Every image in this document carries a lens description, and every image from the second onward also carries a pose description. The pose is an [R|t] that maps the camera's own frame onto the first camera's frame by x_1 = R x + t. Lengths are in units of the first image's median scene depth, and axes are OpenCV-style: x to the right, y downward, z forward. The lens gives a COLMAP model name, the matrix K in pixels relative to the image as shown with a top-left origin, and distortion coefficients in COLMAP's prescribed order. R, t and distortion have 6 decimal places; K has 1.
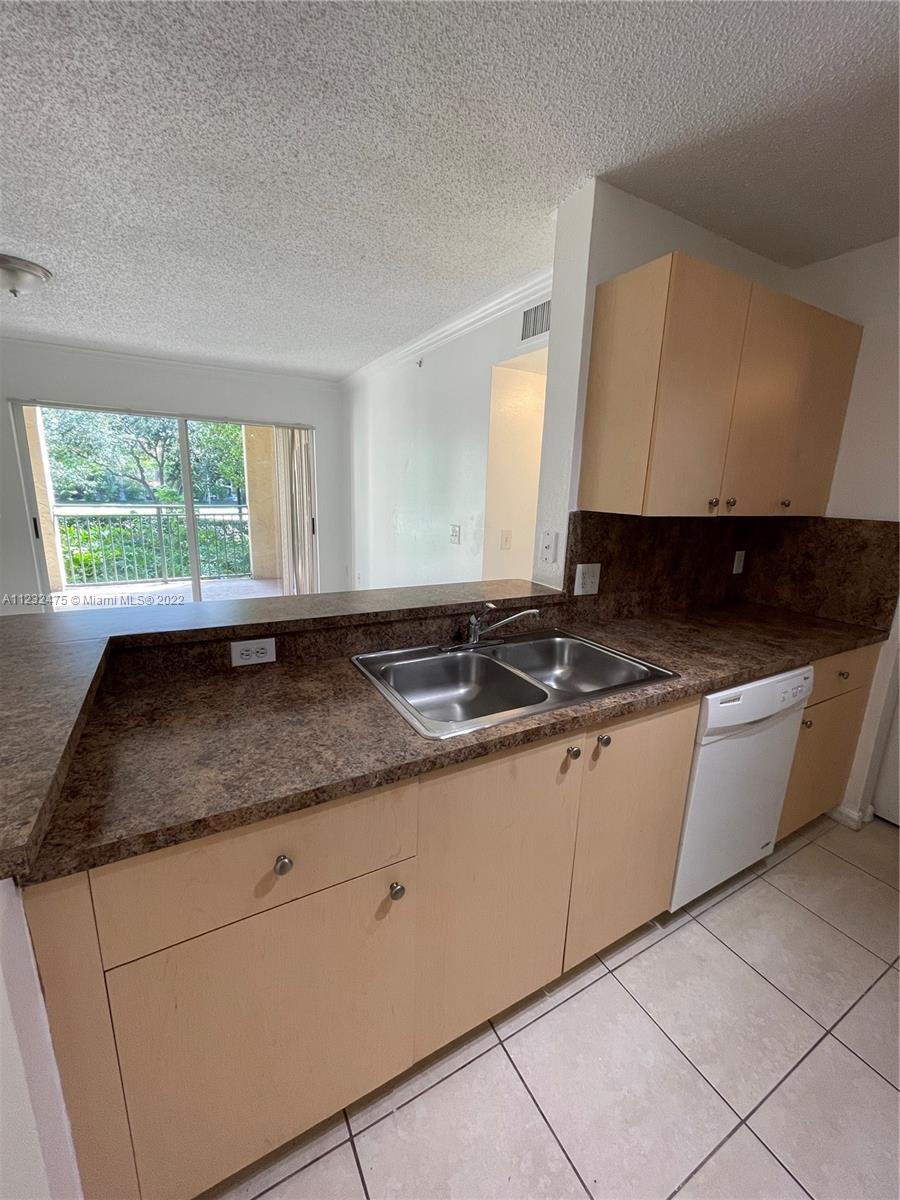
lens RADIAL K [[482.8, 0, 450.0], [0, 482.8, 600.0], [0, 0, 1]] dist [-0.002678, -0.000121]
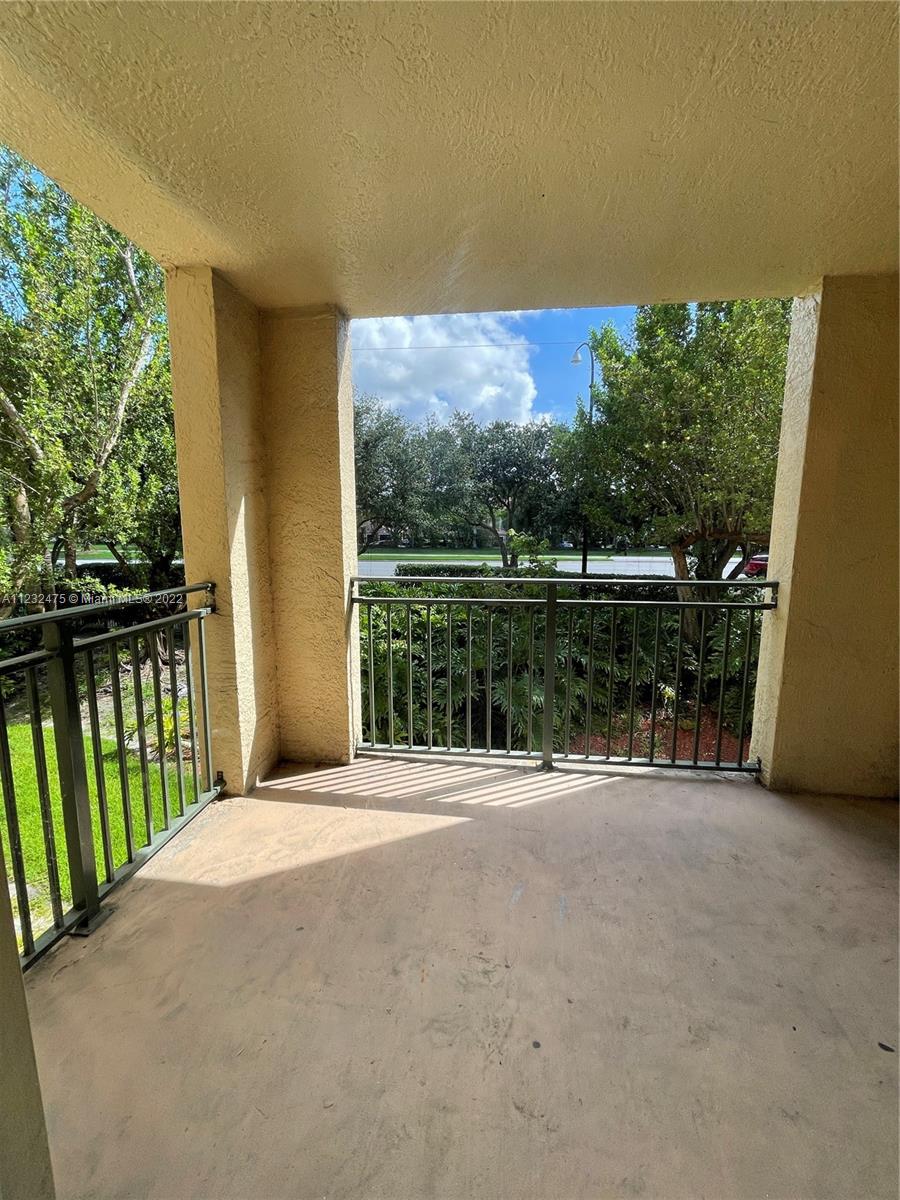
lens RADIAL K [[482.8, 0, 450.0], [0, 482.8, 600.0], [0, 0, 1]] dist [-0.002678, -0.000121]
pose [[0.801694, 0.060160, -0.594699, -1.539272], [-0.115438, 0.991775, -0.055289, -0.497133], [0.586481, 0.112976, 0.802045, 2.344219]]
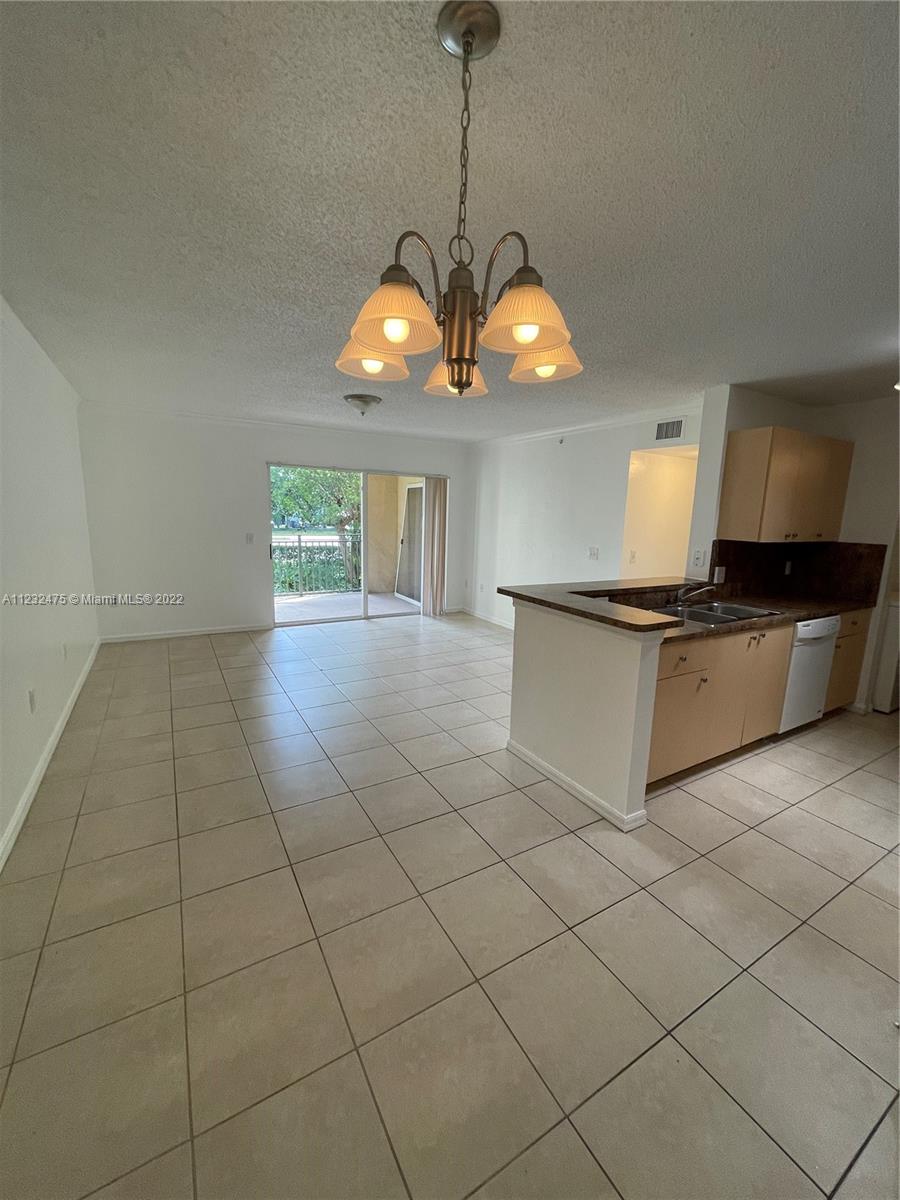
lens RADIAL K [[481.2, 0, 449.8], [0, 481.2, 602.3], [0, 0, 1]] dist [-0.000282, 0.000115]
pose [[0.999805, -0.007776, 0.018178, -0.845281], [0.008583, 0.998962, -0.044737, 0.145375], [-0.017812, 0.044885, 0.998833, -0.908357]]
